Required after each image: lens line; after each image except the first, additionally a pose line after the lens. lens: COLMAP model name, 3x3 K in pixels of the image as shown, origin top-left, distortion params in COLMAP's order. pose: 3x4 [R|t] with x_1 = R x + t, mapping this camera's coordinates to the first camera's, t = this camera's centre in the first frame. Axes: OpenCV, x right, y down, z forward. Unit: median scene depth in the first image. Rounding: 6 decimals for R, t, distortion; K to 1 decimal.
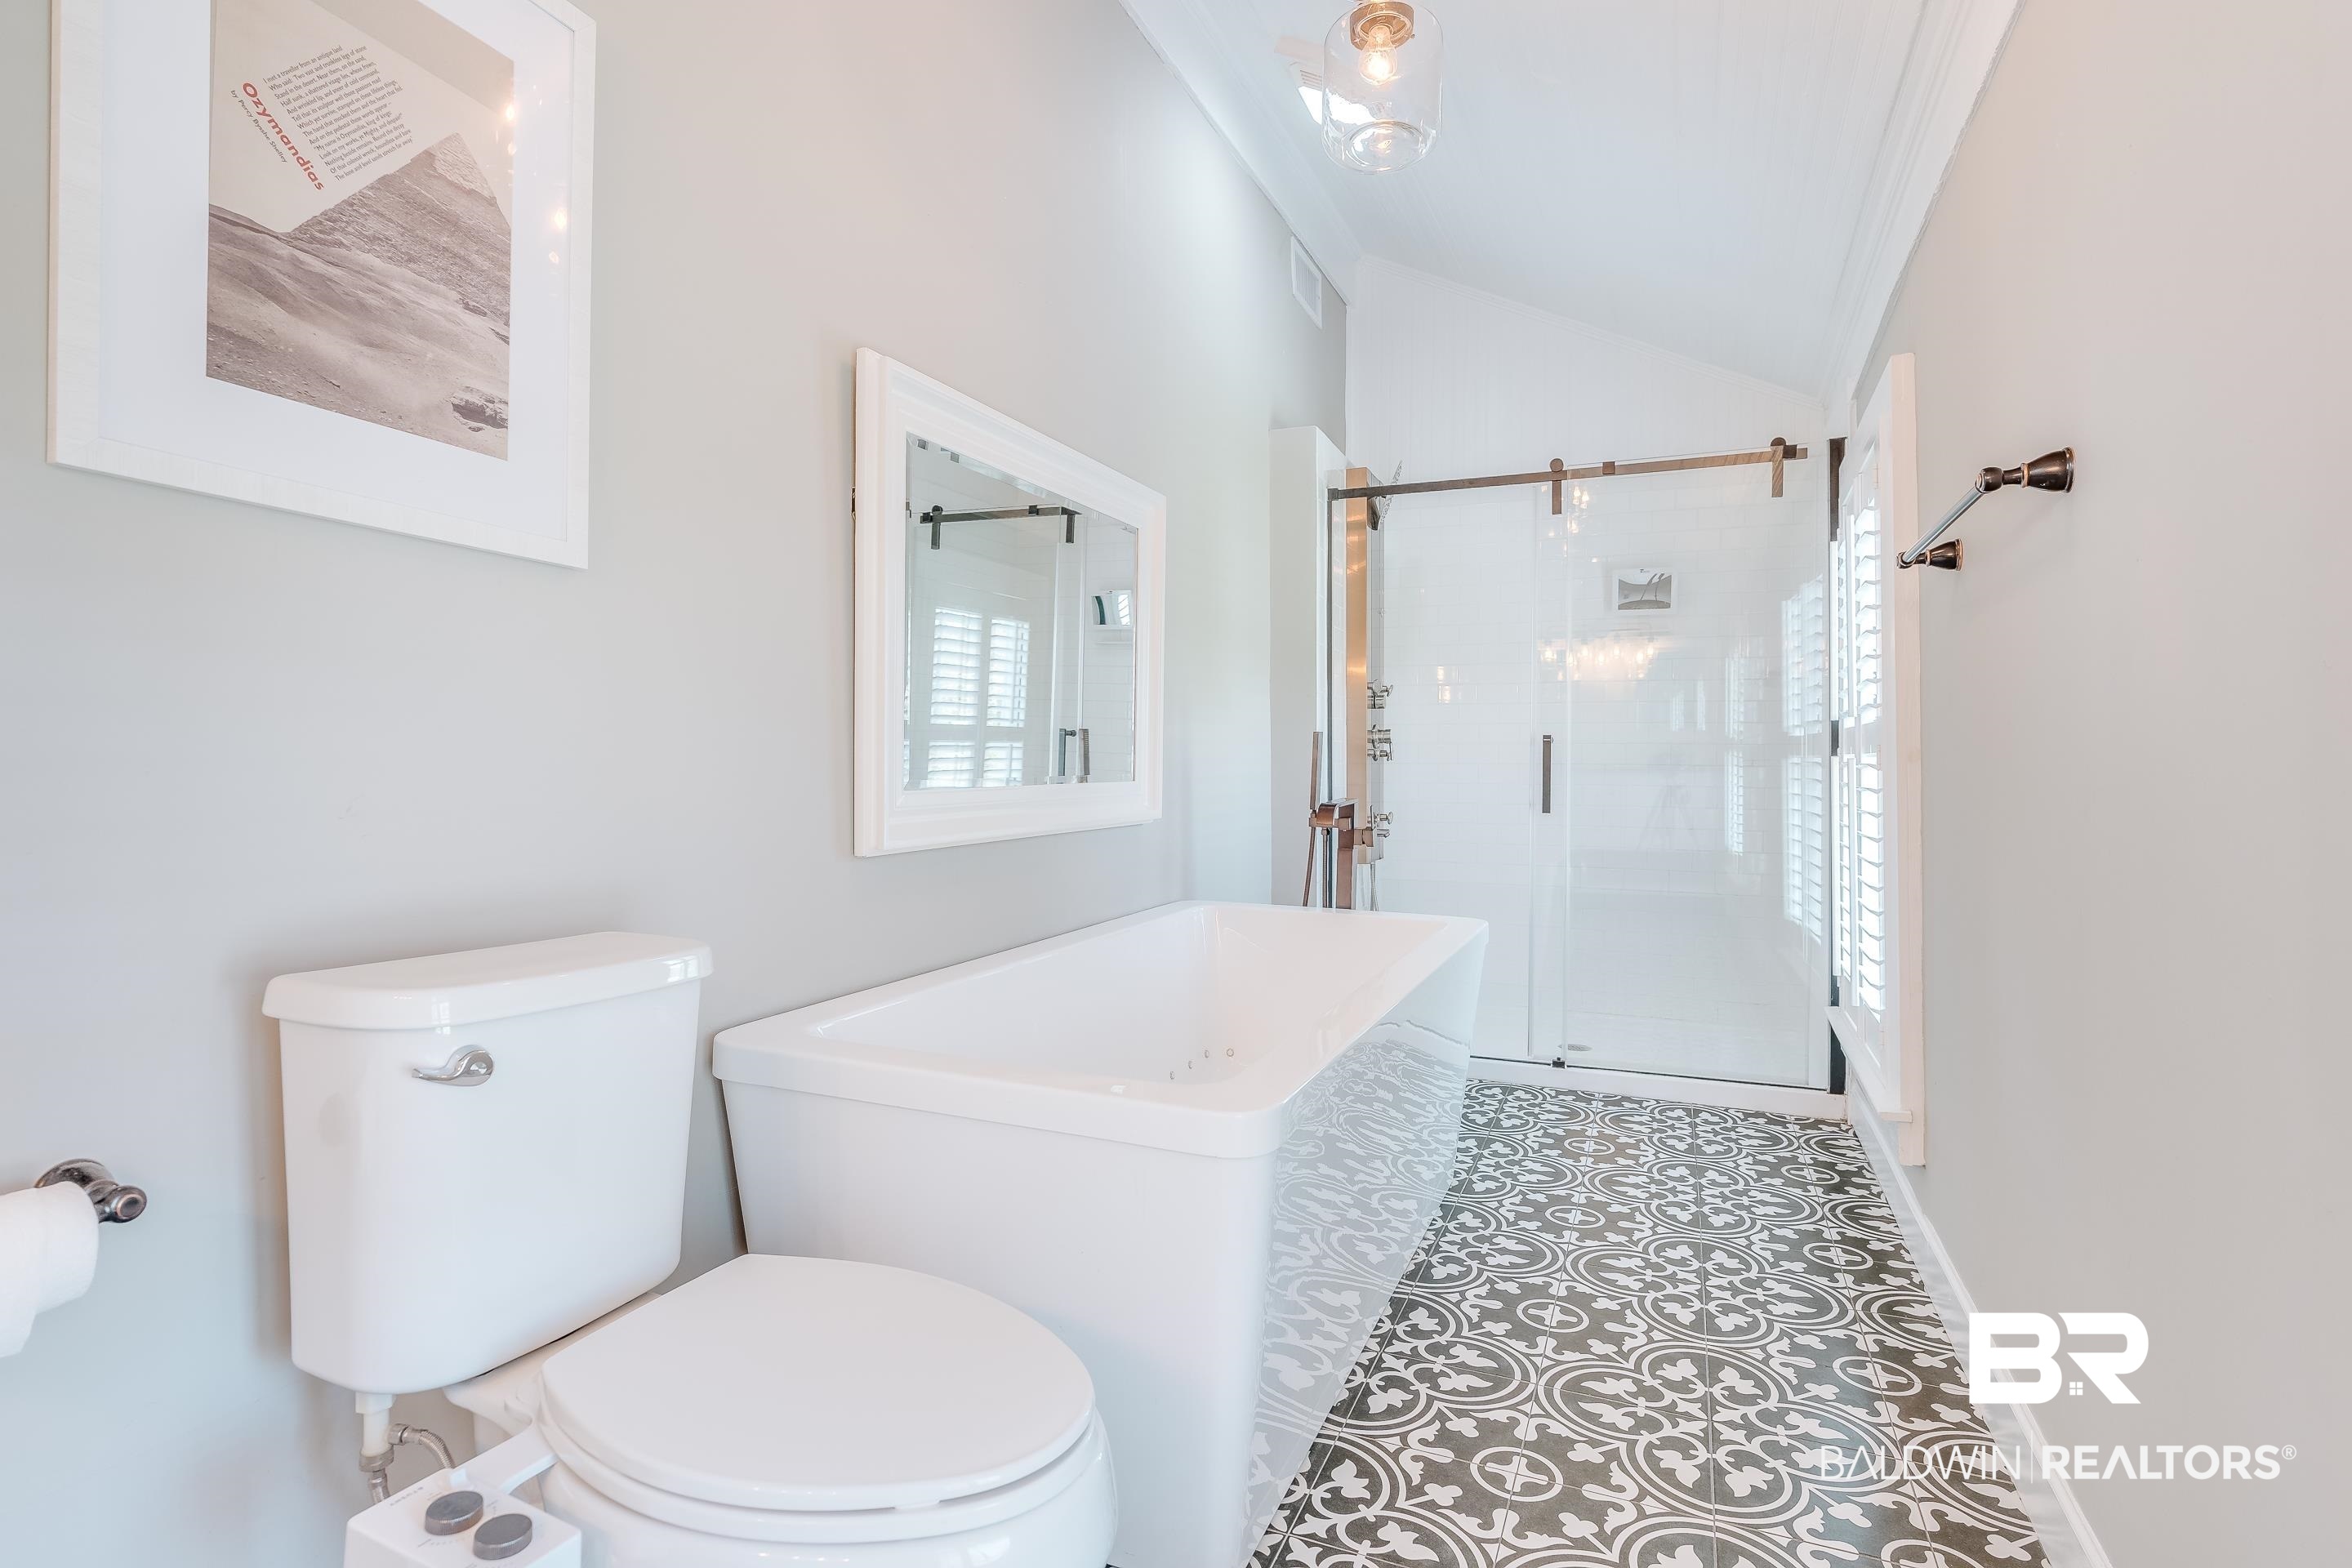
lens RADIAL K [[1170.3, 0, 1165.1], [0, 1170.3, 766.5], [0, 0, 1]] dist [-0.002317, -0.000170]
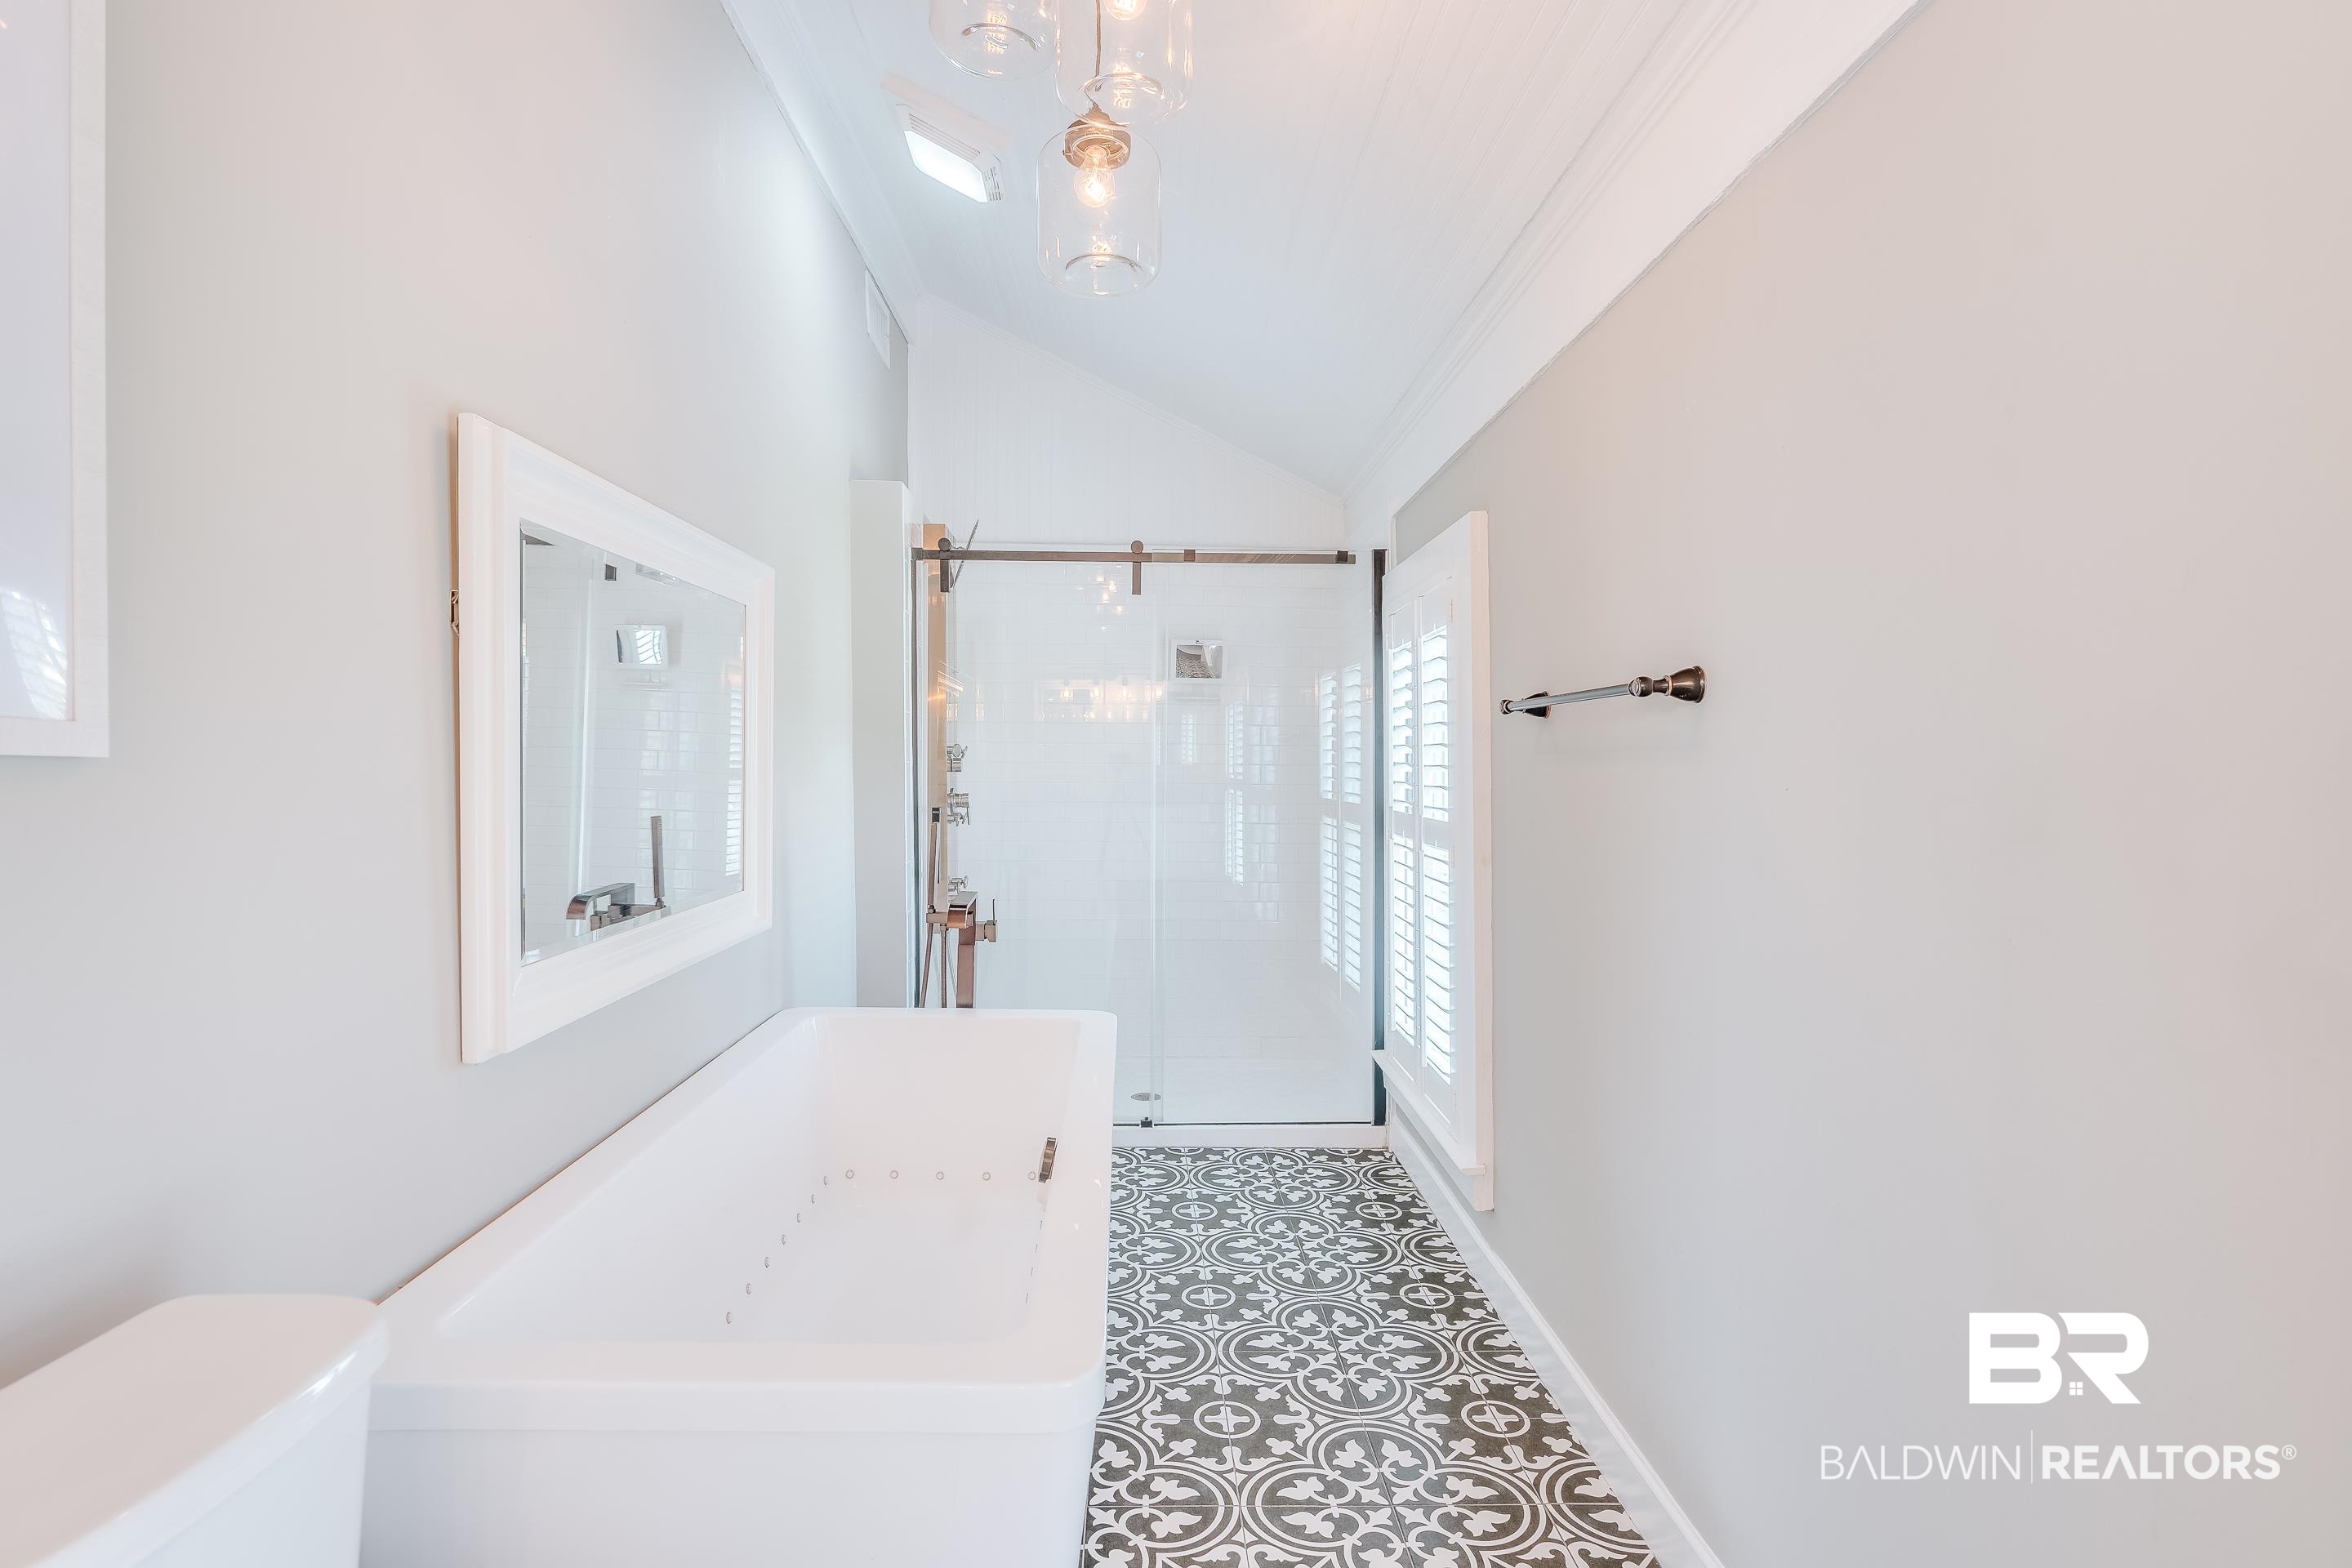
lens RADIAL K [[1170.3, 0, 1165.6], [0, 1170.3, 795.9], [0, 0, 1]] dist [-0.002317, -0.000170]
pose [[0.907985, -0.010172, 0.418880, -0.097212], [0.002118, 0.999804, 0.019688, -0.069249], [-0.418998, -0.016990, 0.907828, 0.057038]]
